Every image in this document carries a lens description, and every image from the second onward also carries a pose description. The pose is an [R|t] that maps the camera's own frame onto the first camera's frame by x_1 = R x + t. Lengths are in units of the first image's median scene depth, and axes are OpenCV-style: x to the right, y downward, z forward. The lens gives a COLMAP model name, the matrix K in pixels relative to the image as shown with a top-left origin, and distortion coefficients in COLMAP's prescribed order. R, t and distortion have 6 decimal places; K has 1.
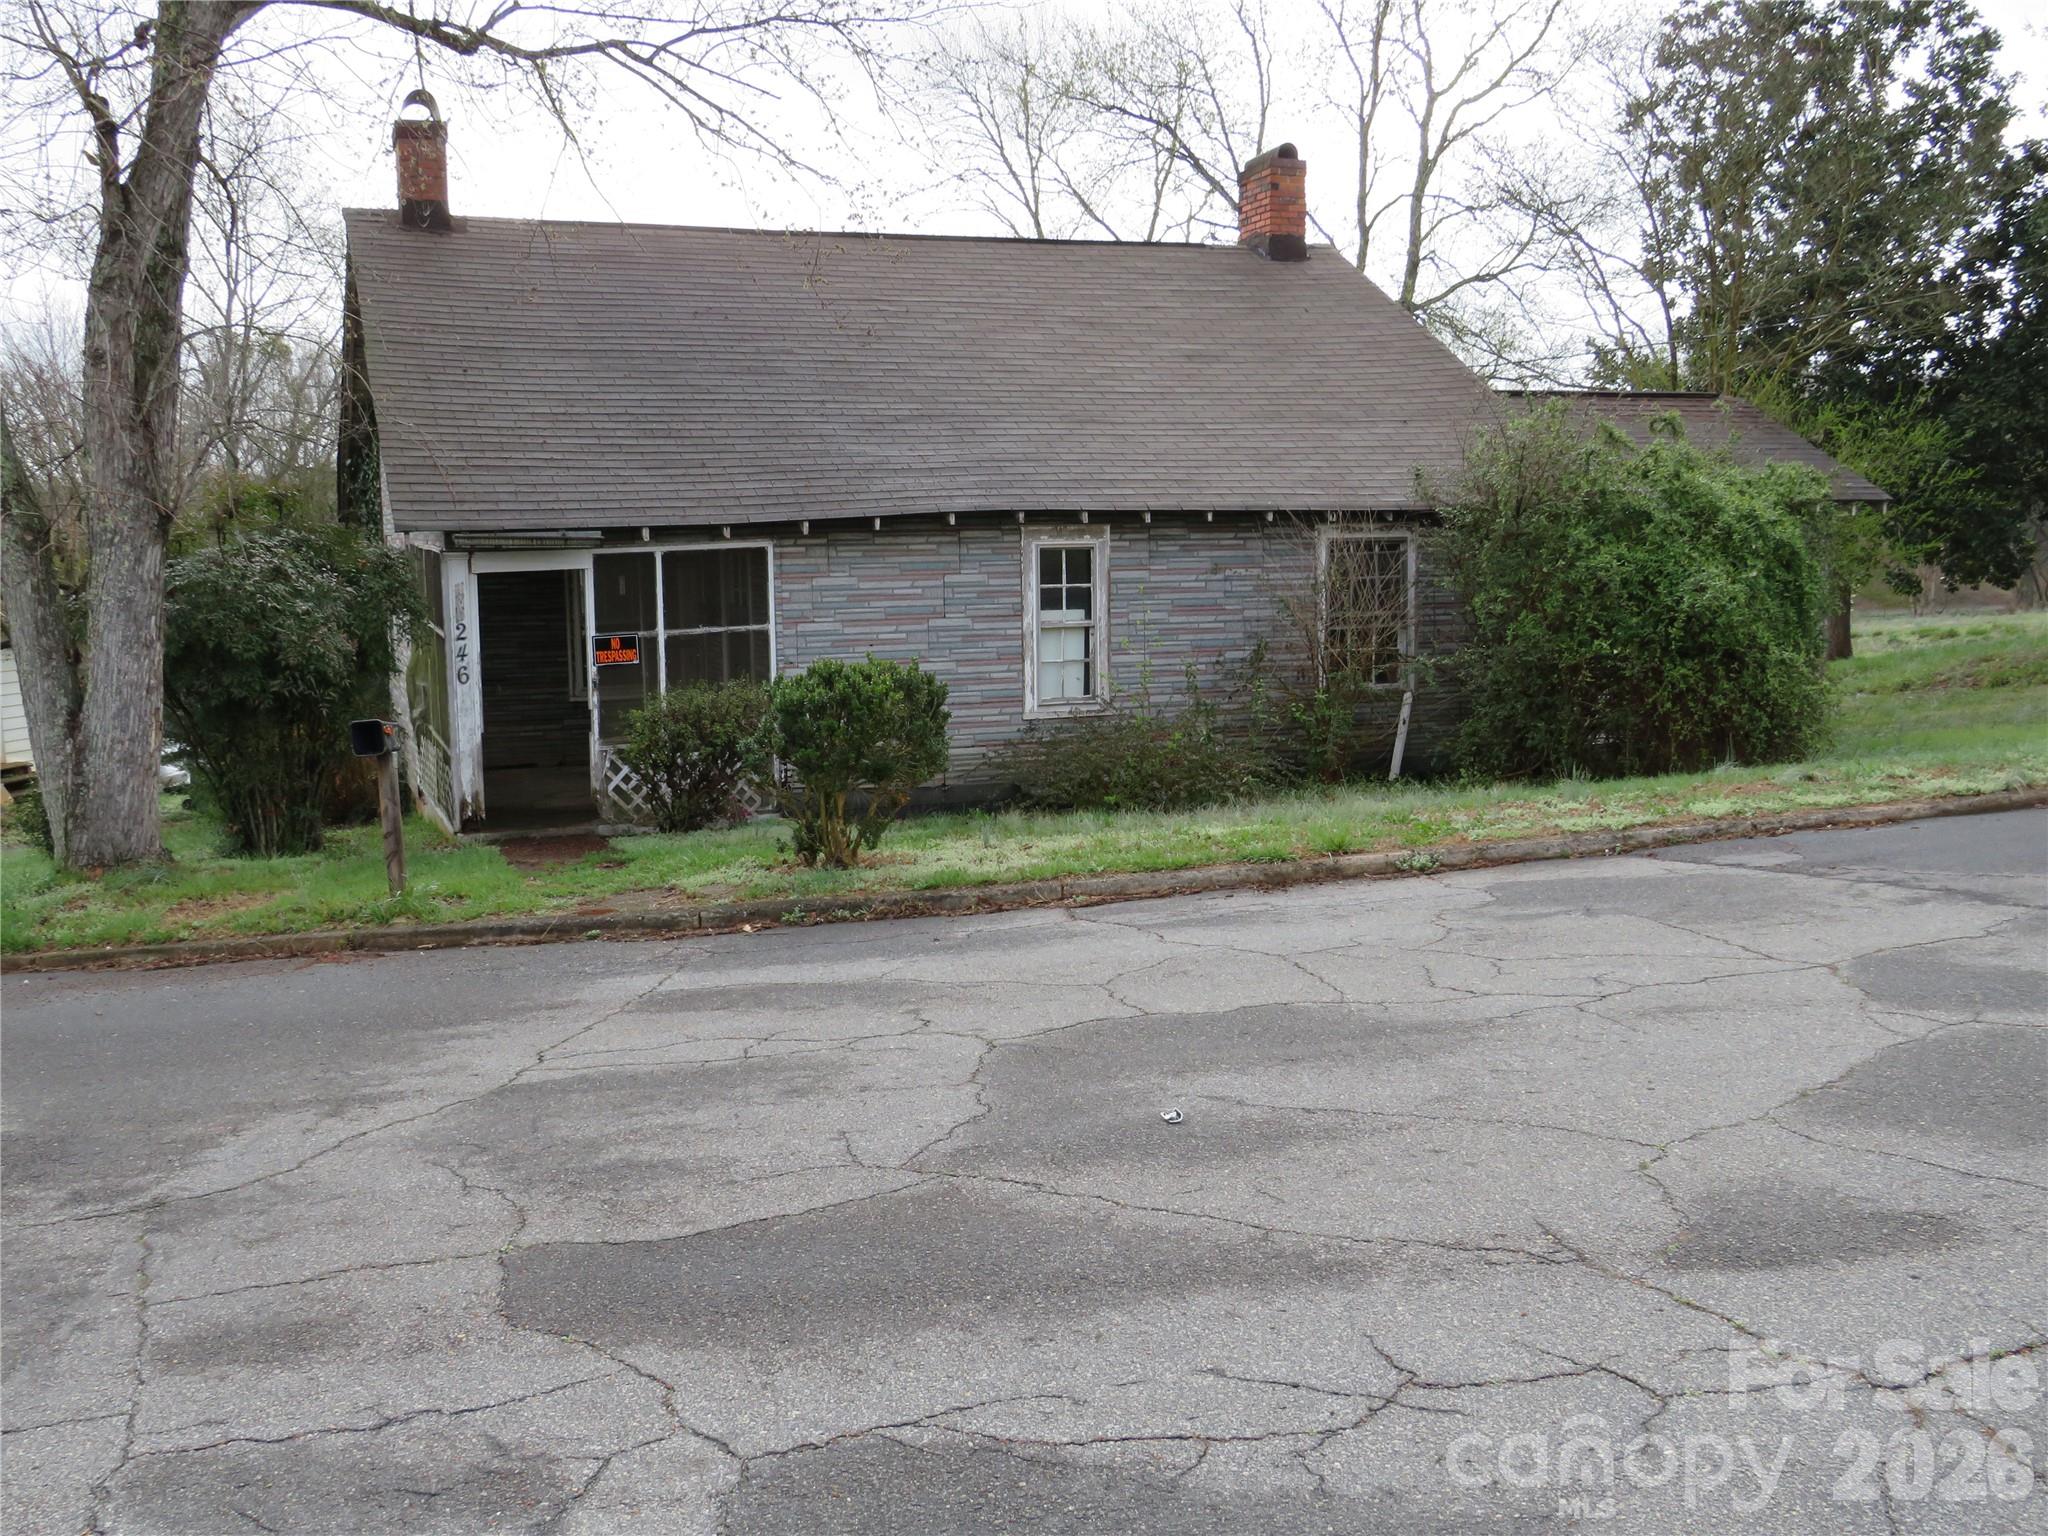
lens RADIAL K [[1956.5, 0, 1027.7], [0, 1956.5, 747.8], [0, 0, 1]] dist [-0.030676, 0.000000]
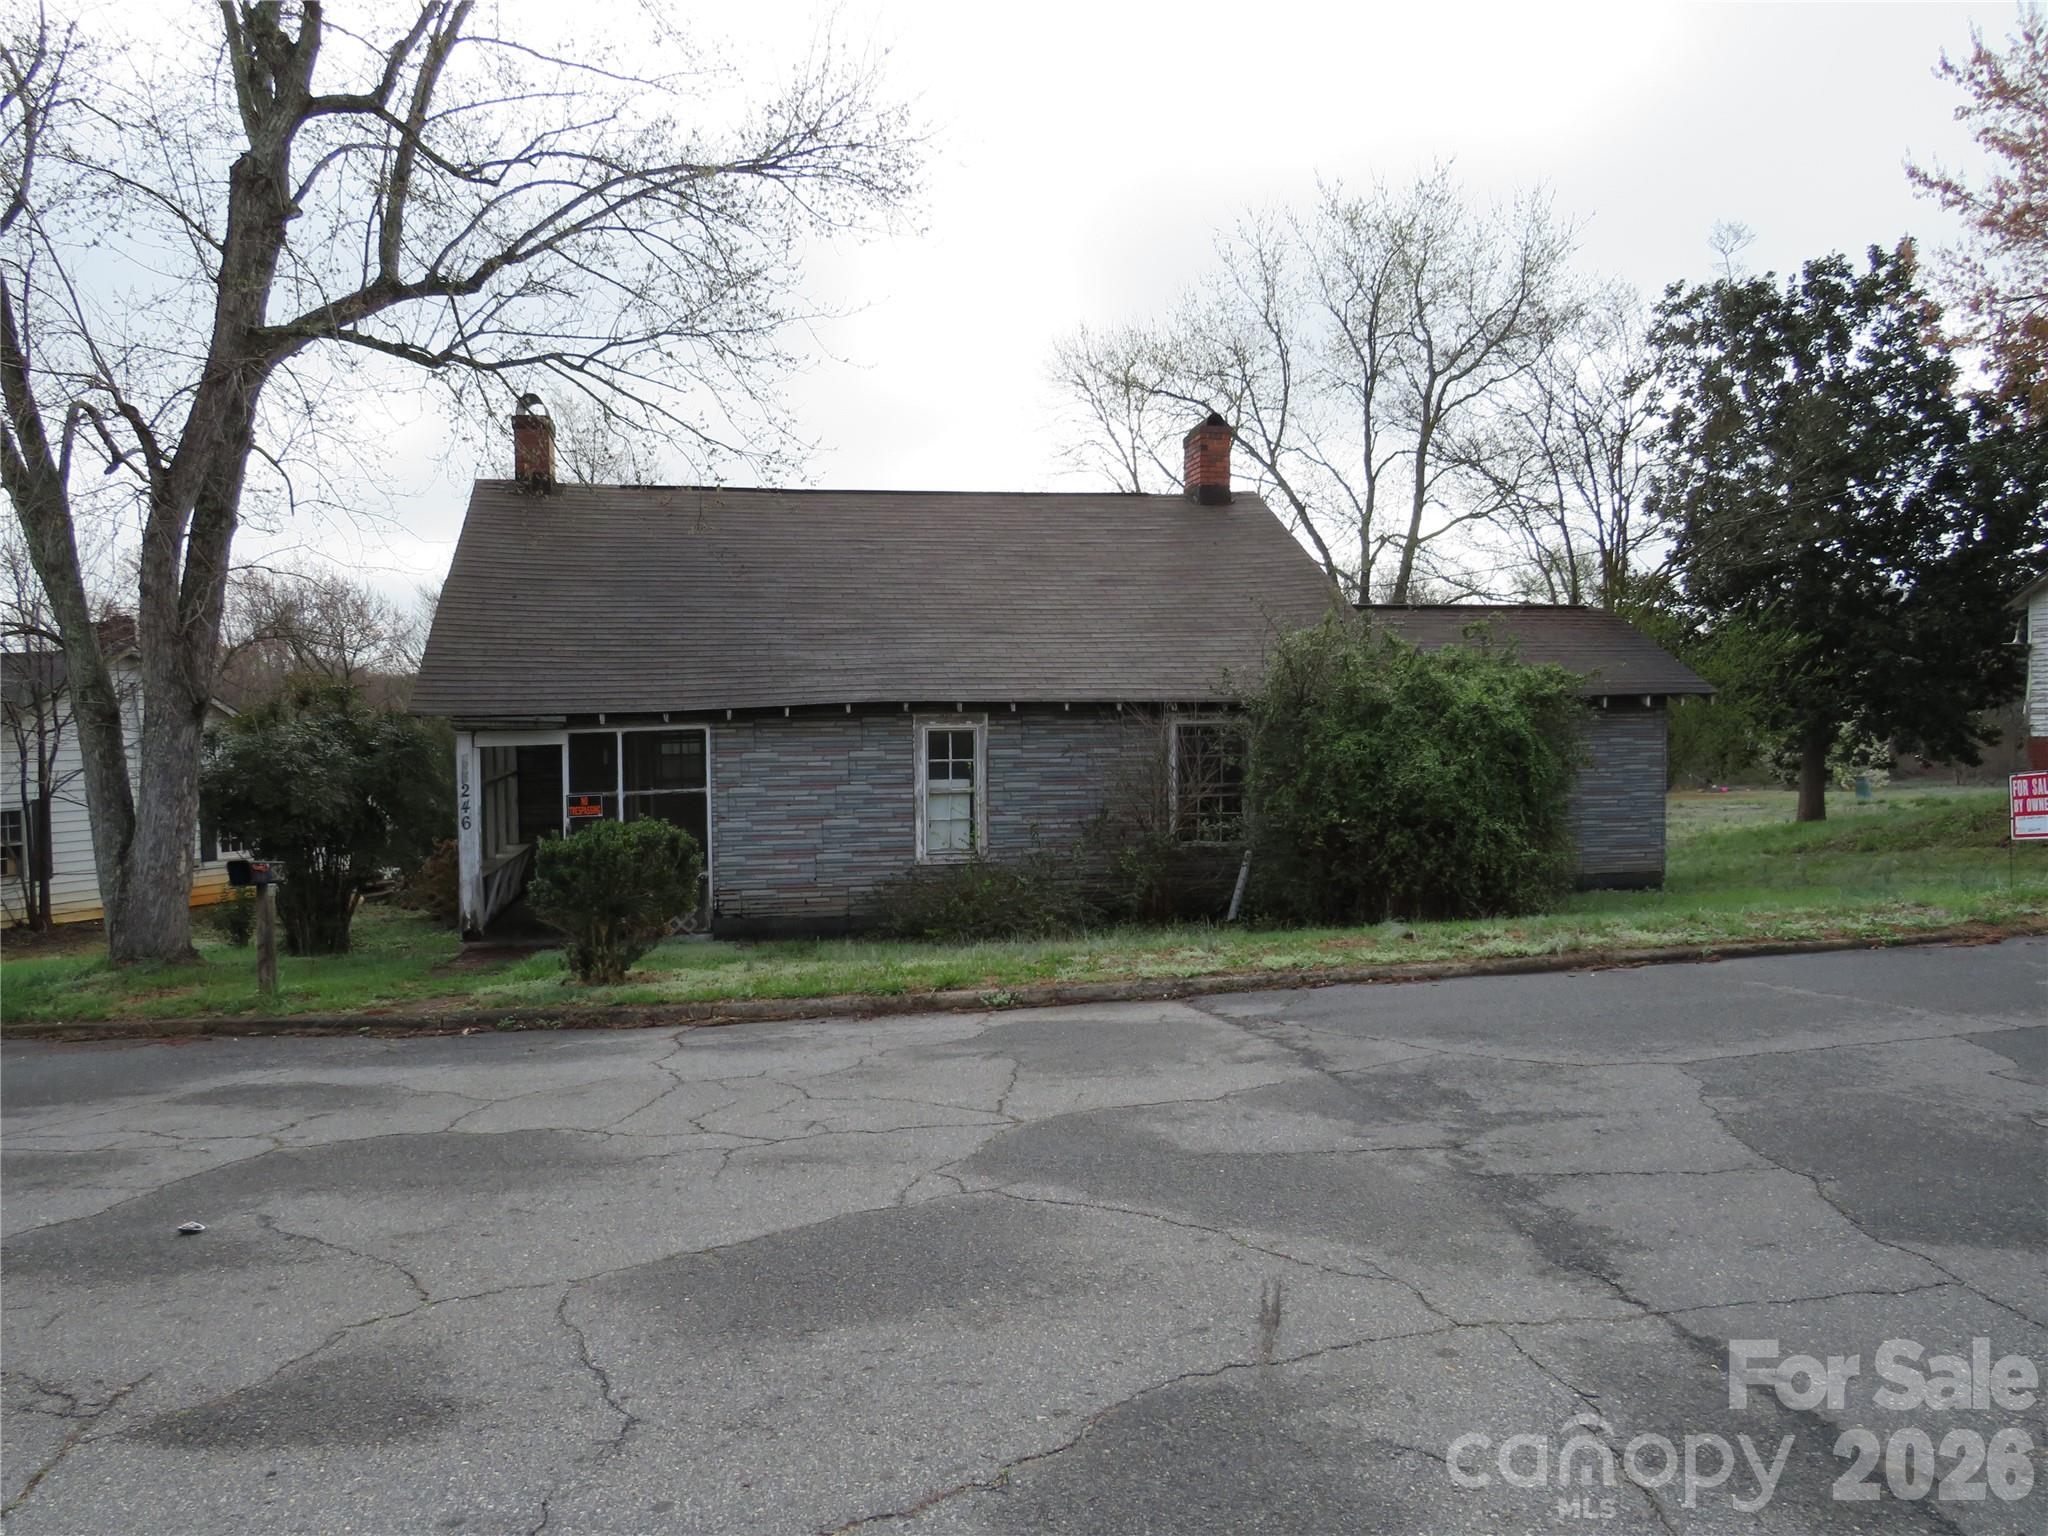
lens RADIAL K [[1470.0, 0, 1023.6], [0, 1470.0, 760.1], [0, 0, 1]] dist [-0.020716, 0.001951]
pose [[0.985043, 0.010685, -0.171978, 0.242476], [-0.023808, 0.996942, -0.074425, -0.013597], [0.170657, 0.077407, 0.982285, 0.071585]]
